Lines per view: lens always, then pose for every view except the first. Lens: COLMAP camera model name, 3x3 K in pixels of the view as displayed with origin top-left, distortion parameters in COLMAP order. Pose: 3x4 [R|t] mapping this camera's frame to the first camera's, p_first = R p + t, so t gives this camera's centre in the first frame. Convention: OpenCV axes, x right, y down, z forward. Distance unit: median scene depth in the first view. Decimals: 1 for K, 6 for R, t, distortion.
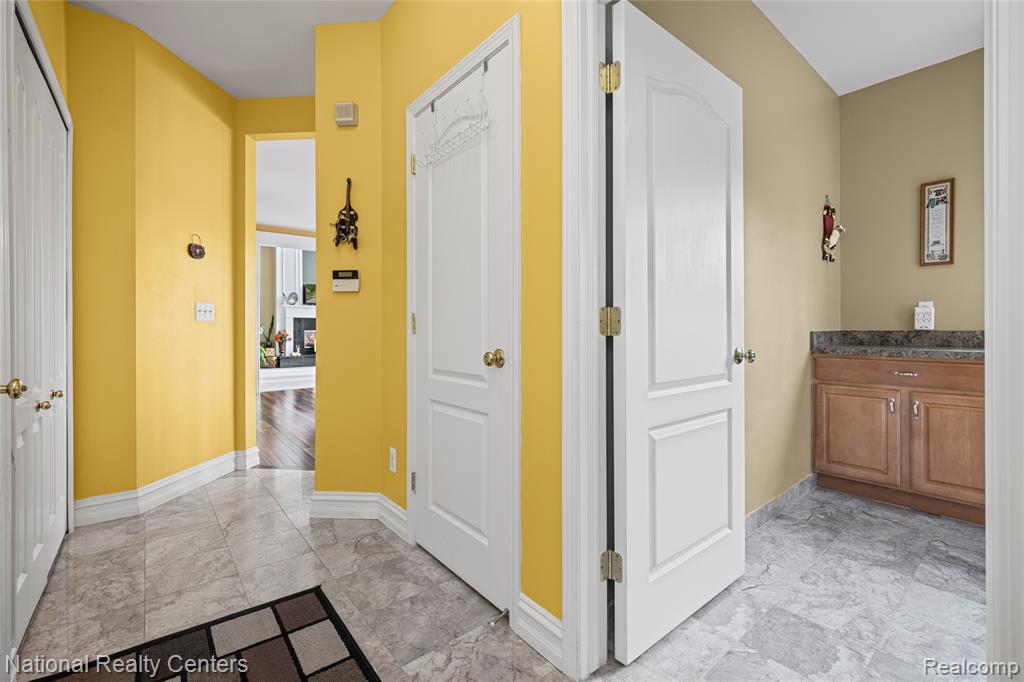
lens RADIAL K [[435.0, 0, 516.5], [0, 435.0, 331.3], [0, 0, 1]] dist [0.000740, -0.001595]
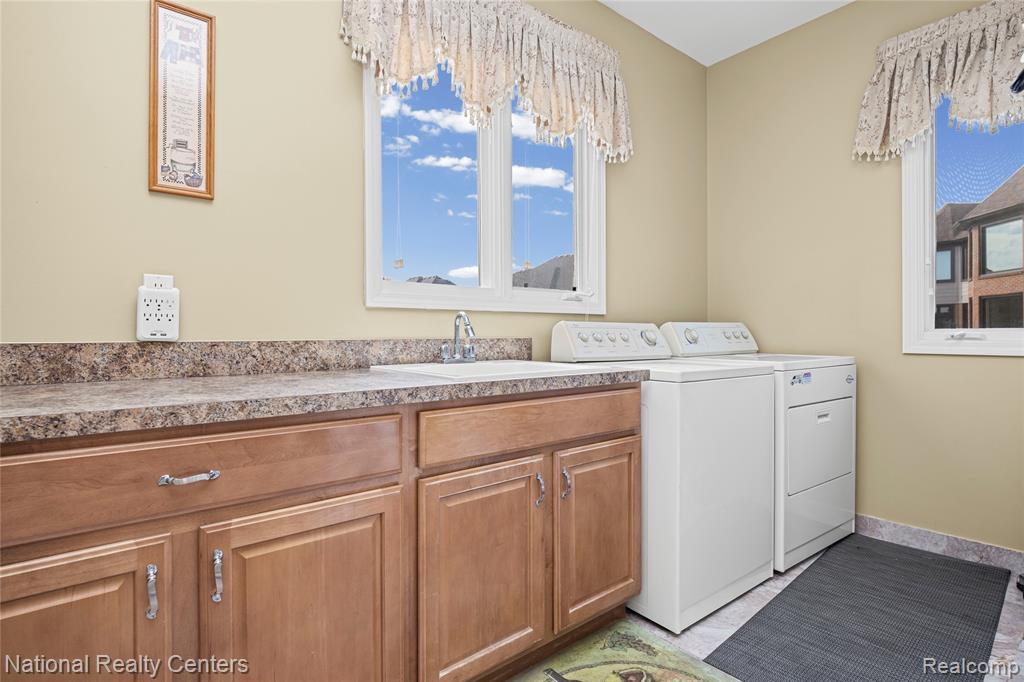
lens RADIAL K [[523.8, 0, 513.7], [0, 523.8, 337.4], [0, 0, 1]] dist [0.001462, -0.002249]
pose [[0.040709, 0.001694, 0.999170, 0.443838], [0.012429, 0.999920, -0.002201, -0.001023], [-0.999094, 0.012508, 0.040685, 0.639345]]
